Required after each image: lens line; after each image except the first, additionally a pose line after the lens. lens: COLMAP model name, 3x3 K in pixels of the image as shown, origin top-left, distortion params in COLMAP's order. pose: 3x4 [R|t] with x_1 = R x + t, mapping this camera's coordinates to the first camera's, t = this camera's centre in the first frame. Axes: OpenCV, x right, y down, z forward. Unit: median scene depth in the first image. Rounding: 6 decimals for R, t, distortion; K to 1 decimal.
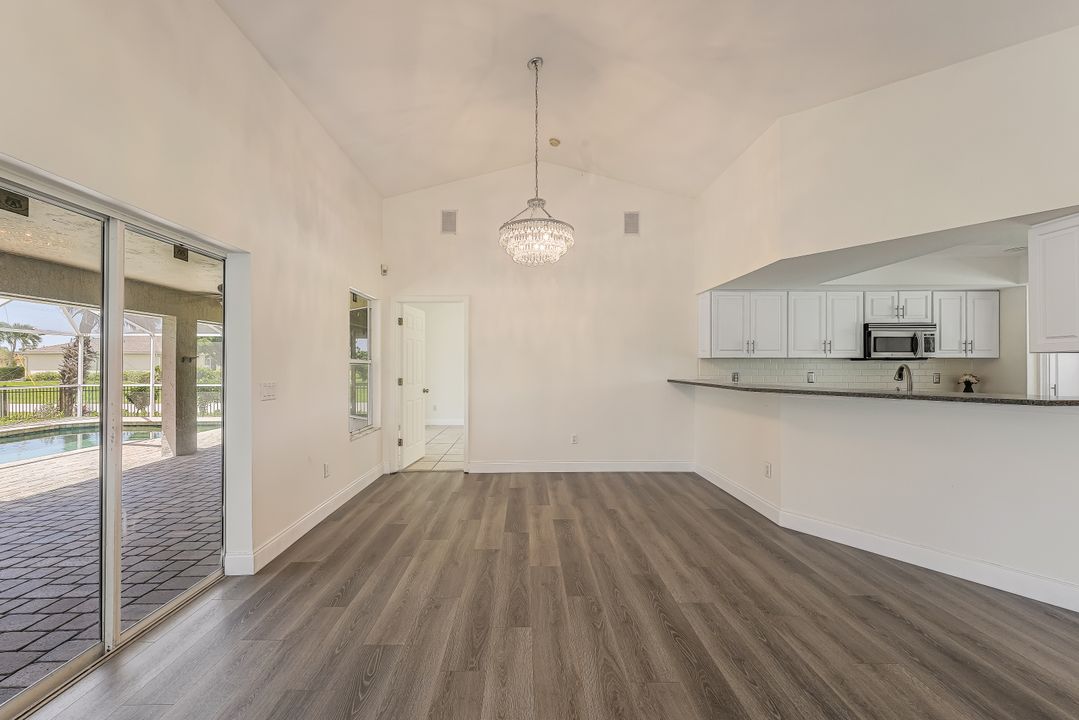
lens RADIAL K [[411.3, 0, 613.9], [0, 411.3, 363.7], [0, 0, 1]] dist [-0.000720, -0.000066]
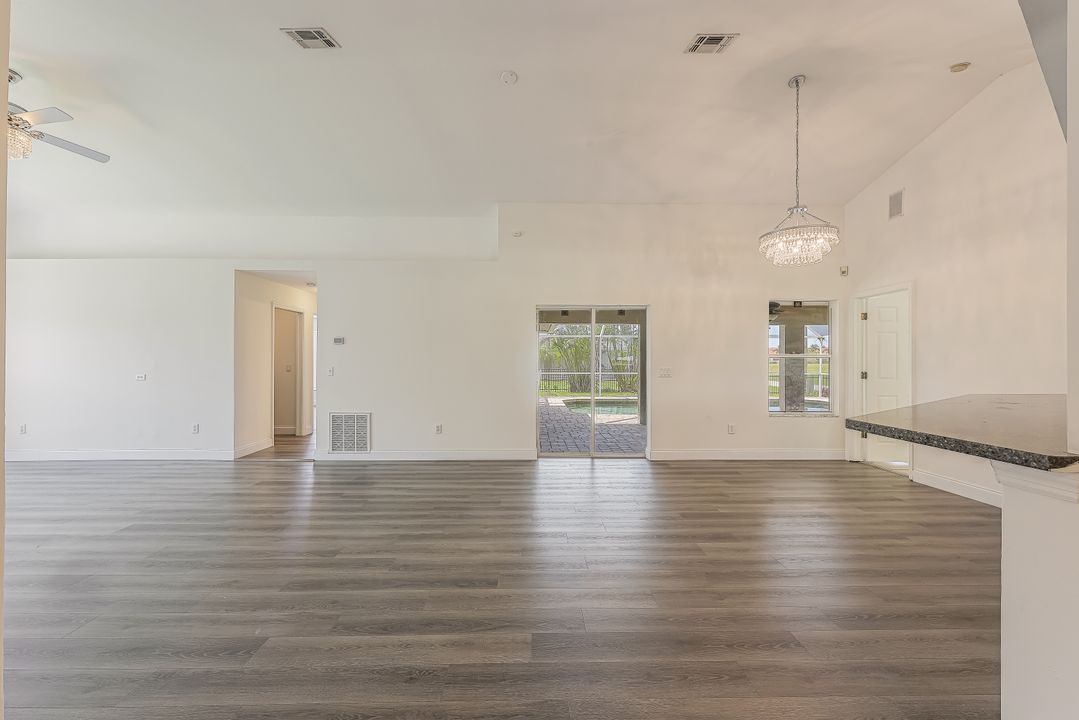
lens RADIAL K [[433.2, 0, 539.6], [0, 433.2, 356.6], [0, 0, 1]] dist [-0.000550, -0.000065]
pose [[0.010107, -0.003809, -0.999942, 0.571976], [0.001799, 0.999991, -0.003791, -0.000222], [0.999947, -0.001761, 0.010113, 0.188218]]
